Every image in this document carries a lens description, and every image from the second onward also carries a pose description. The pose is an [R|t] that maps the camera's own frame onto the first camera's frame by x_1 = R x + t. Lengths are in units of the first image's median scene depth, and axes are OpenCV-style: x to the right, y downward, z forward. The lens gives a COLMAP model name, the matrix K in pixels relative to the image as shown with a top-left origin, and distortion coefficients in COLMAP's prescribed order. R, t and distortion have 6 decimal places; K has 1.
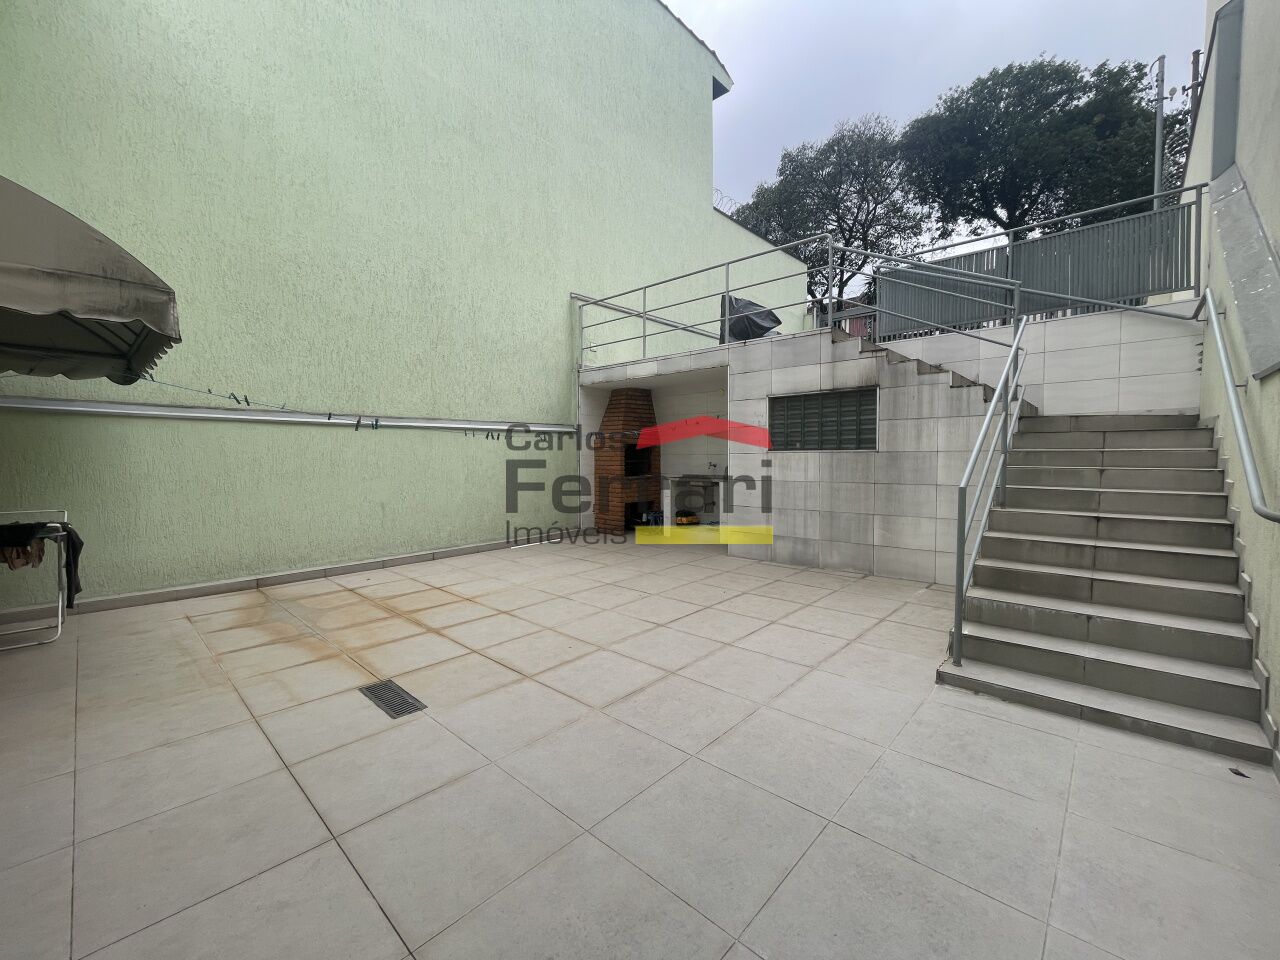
lens RADIAL K [[517.6, 0, 638.7], [0, 517.6, 482.8], [0, 0, 1]] dist [-0.003338, -0.000086]
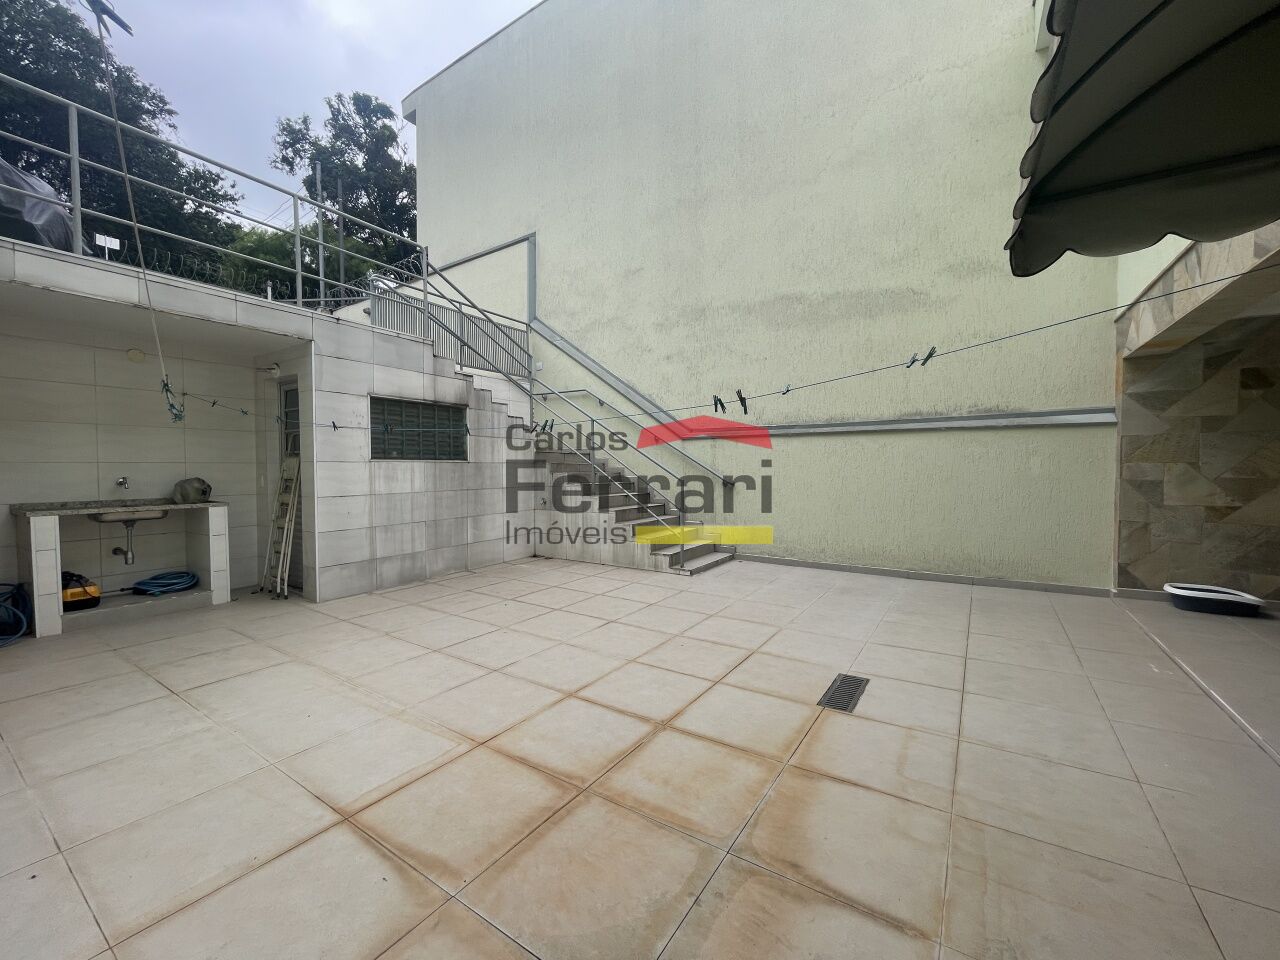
lens RADIAL K [[517.1, 0, 640.5], [0, 517.1, 482.5], [0, 0, 1]] dist [-0.002280, 0.000390]
pose [[-0.163200, -0.021945, 0.986349, -0.791176], [0.055321, 0.997976, 0.031357, -0.032118], [-0.985041, 0.059683, -0.161656, 0.857862]]
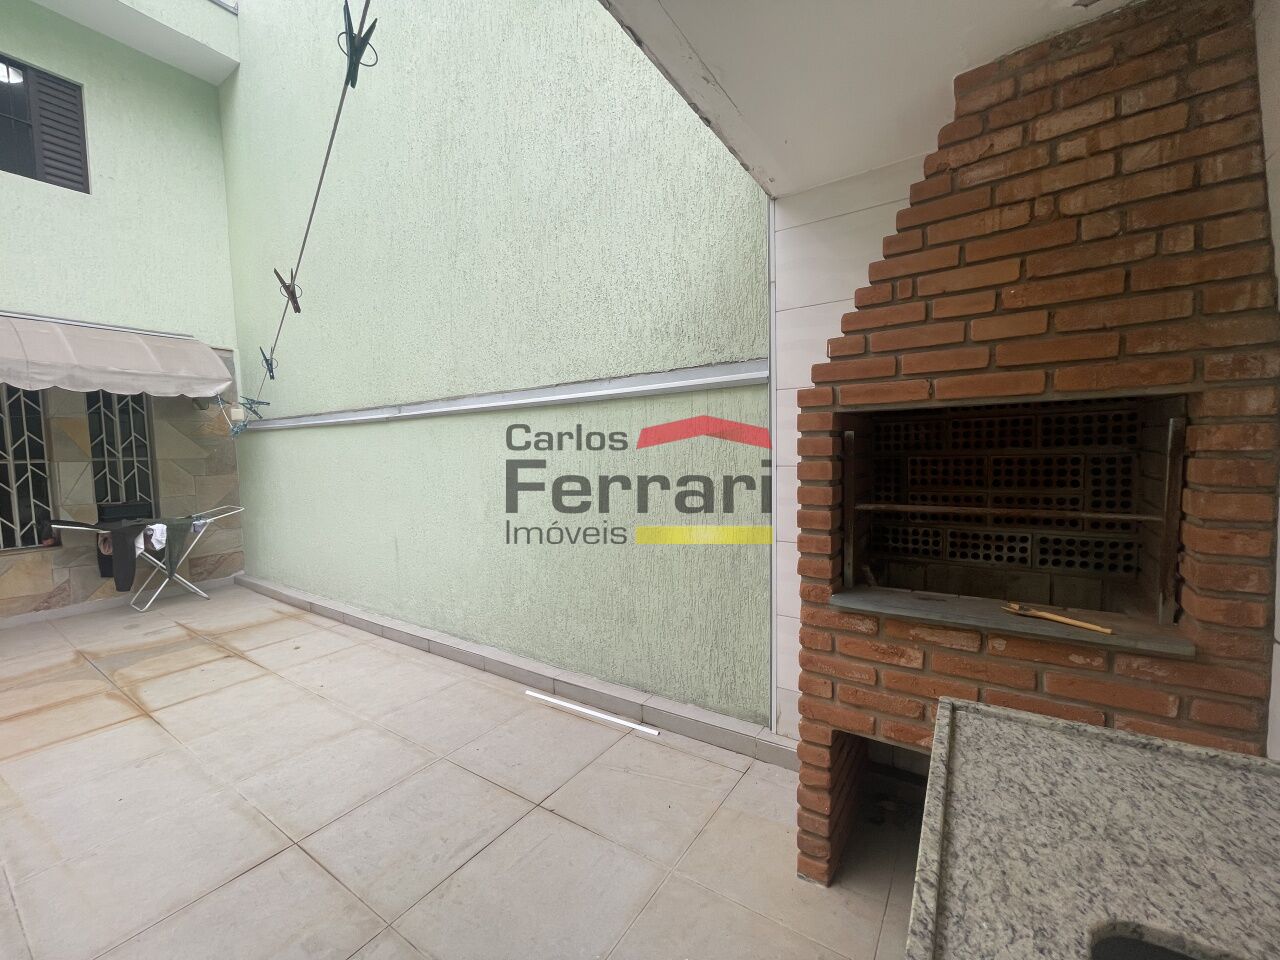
lens RADIAL K [[517.1, 0, 640.5], [0, 517.1, 482.5], [0, 0, 1]] dist [-0.002280, 0.000390]
pose [[0.154891, 0.065890, -0.985732, 0.230054], [-0.028935, 0.997648, 0.062140, -0.097620], [0.987508, 0.018897, 0.156434, 1.463487]]
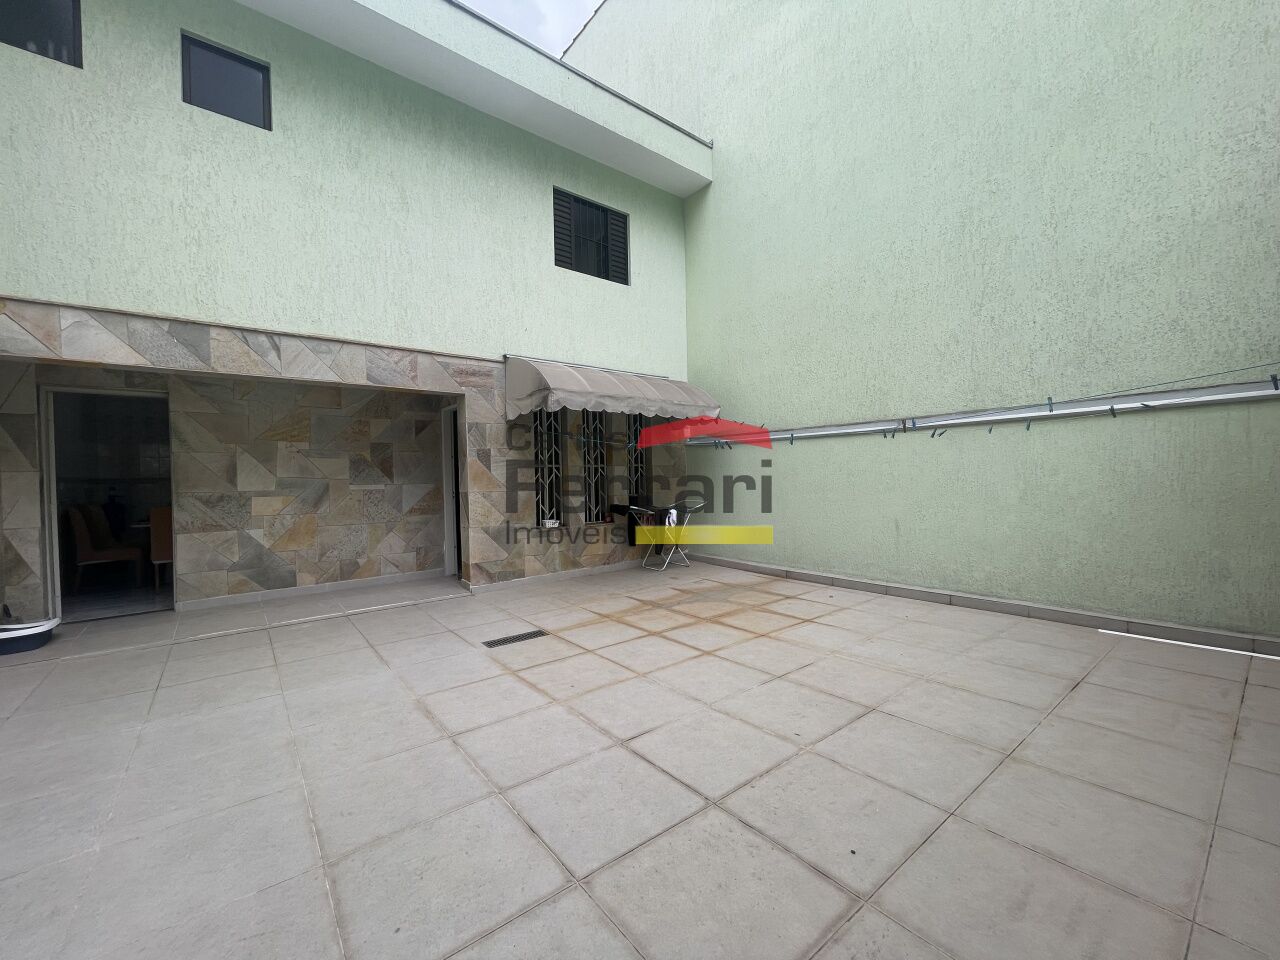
lens RADIAL K [[517.1, 0, 640.5], [0, 517.1, 482.5], [0, 0, 1]] dist [-0.002280, 0.000390]
pose [[-0.154037, 0.024342, -0.987765, 0.506822], [-0.025705, 0.999259, 0.028634, -0.044444], [0.987731, 0.029801, -0.153297, 0.866490]]
